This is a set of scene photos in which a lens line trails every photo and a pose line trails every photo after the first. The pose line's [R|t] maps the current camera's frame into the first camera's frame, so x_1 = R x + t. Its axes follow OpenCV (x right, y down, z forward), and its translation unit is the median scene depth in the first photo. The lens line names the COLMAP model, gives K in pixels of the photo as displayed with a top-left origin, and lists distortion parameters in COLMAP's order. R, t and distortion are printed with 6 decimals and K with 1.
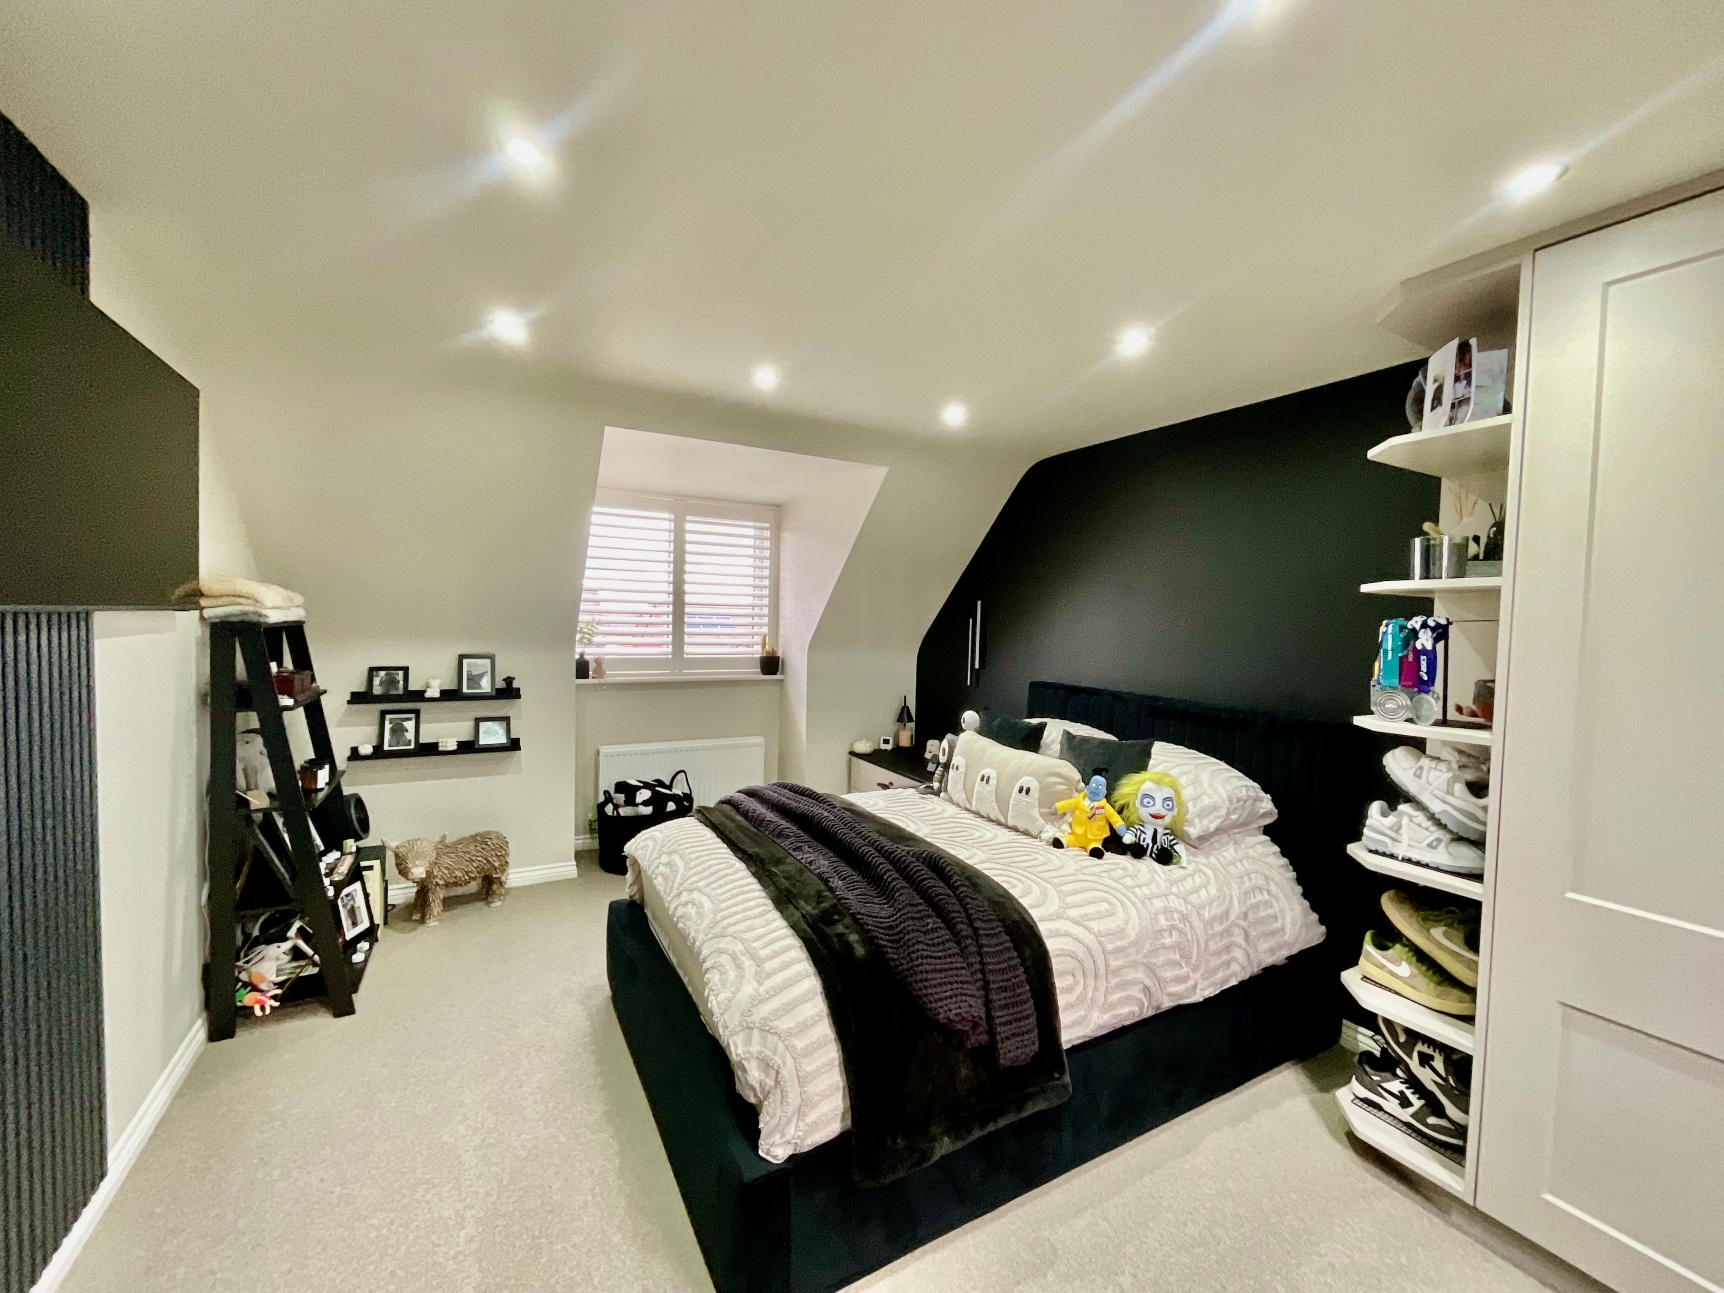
lens RADIAL K [[706.5, 0, 858.9], [0, 706.5, 648.9], [0, 0, 1]] dist [-0.001837, -0.002690]
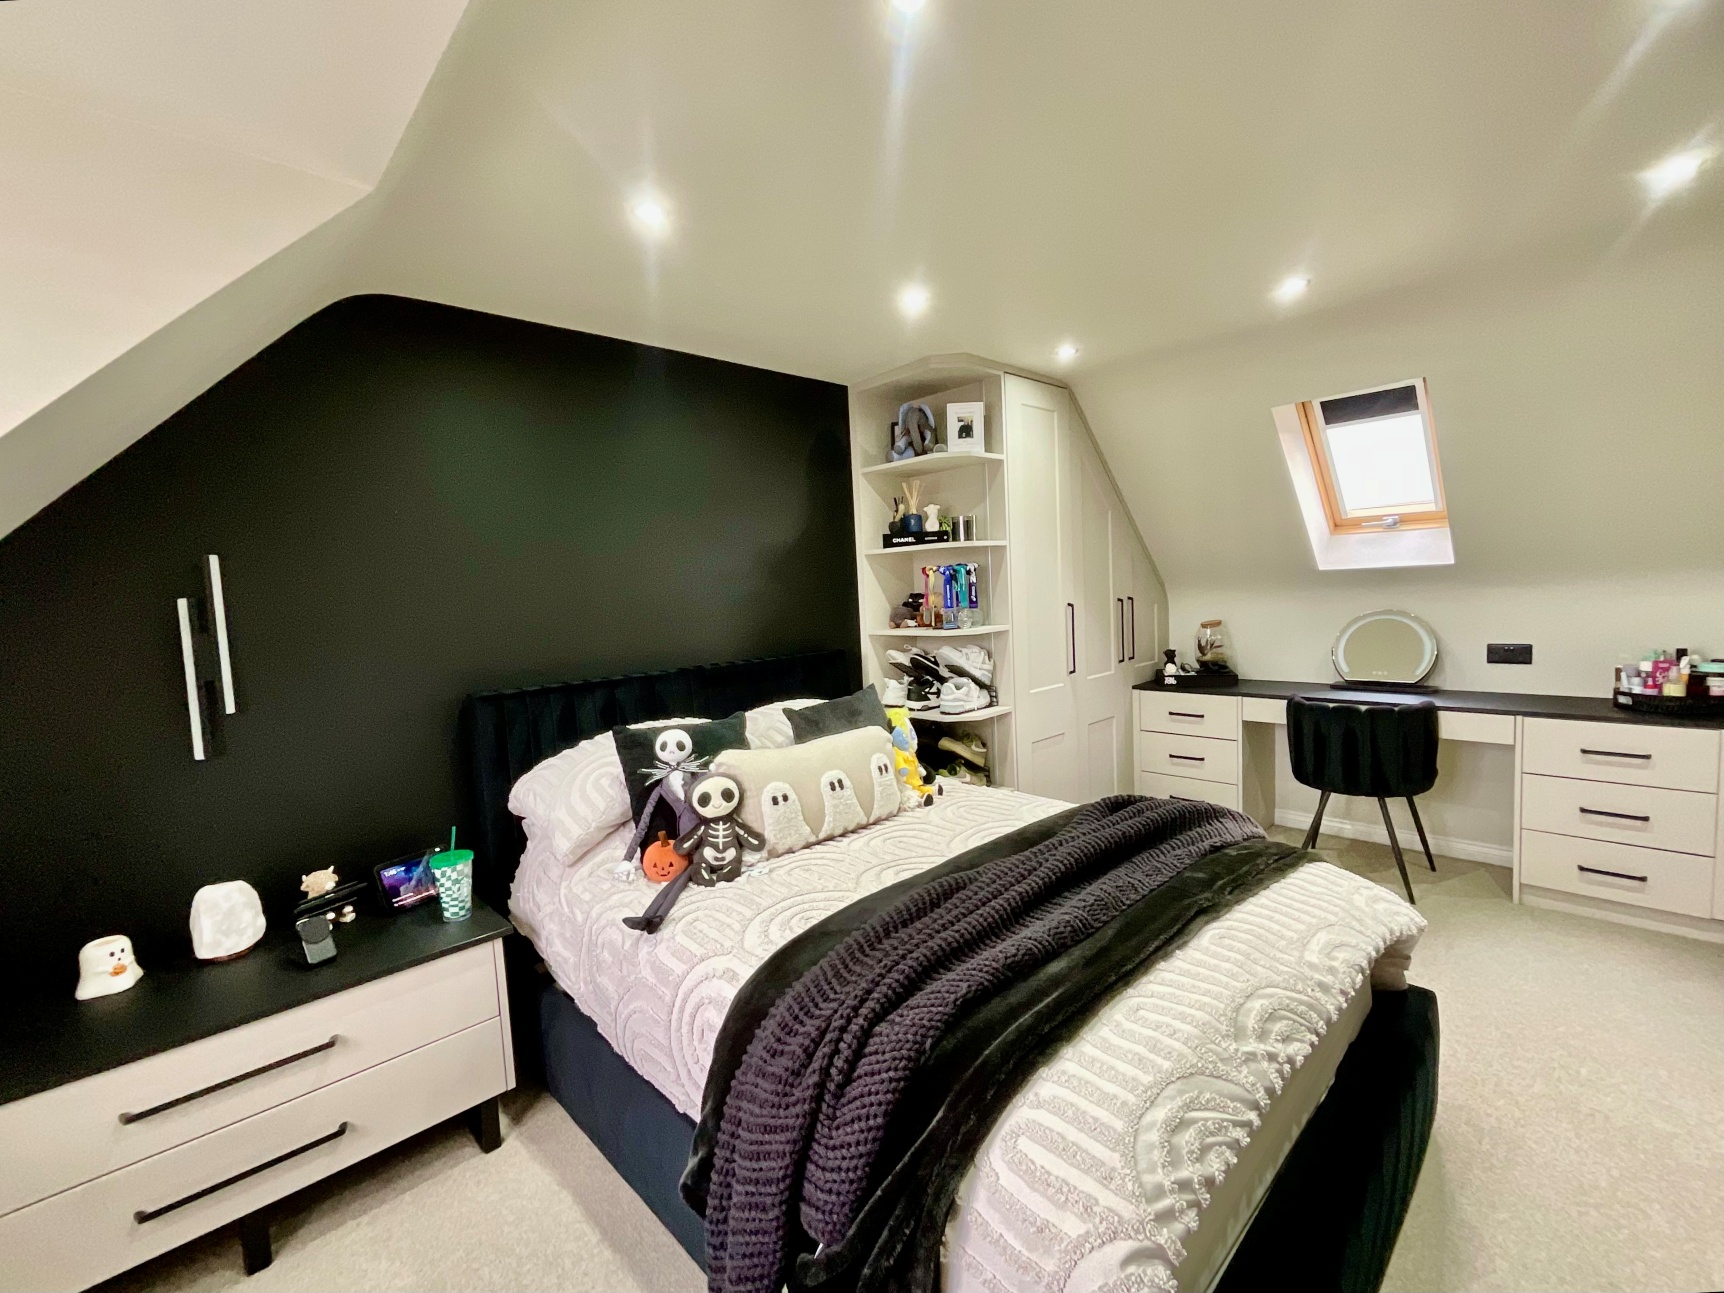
lens RADIAL K [[765.2, 0, 861.6], [0, 765.2, 642.6], [0, 0, 1]] dist [-0.007506, 0.003812]
pose [[-0.261150, -0.086915, 0.961377, -0.599159], [0.082038, 0.990337, 0.111819, -0.056073], [-0.961806, 0.108071, -0.251496, 1.161832]]
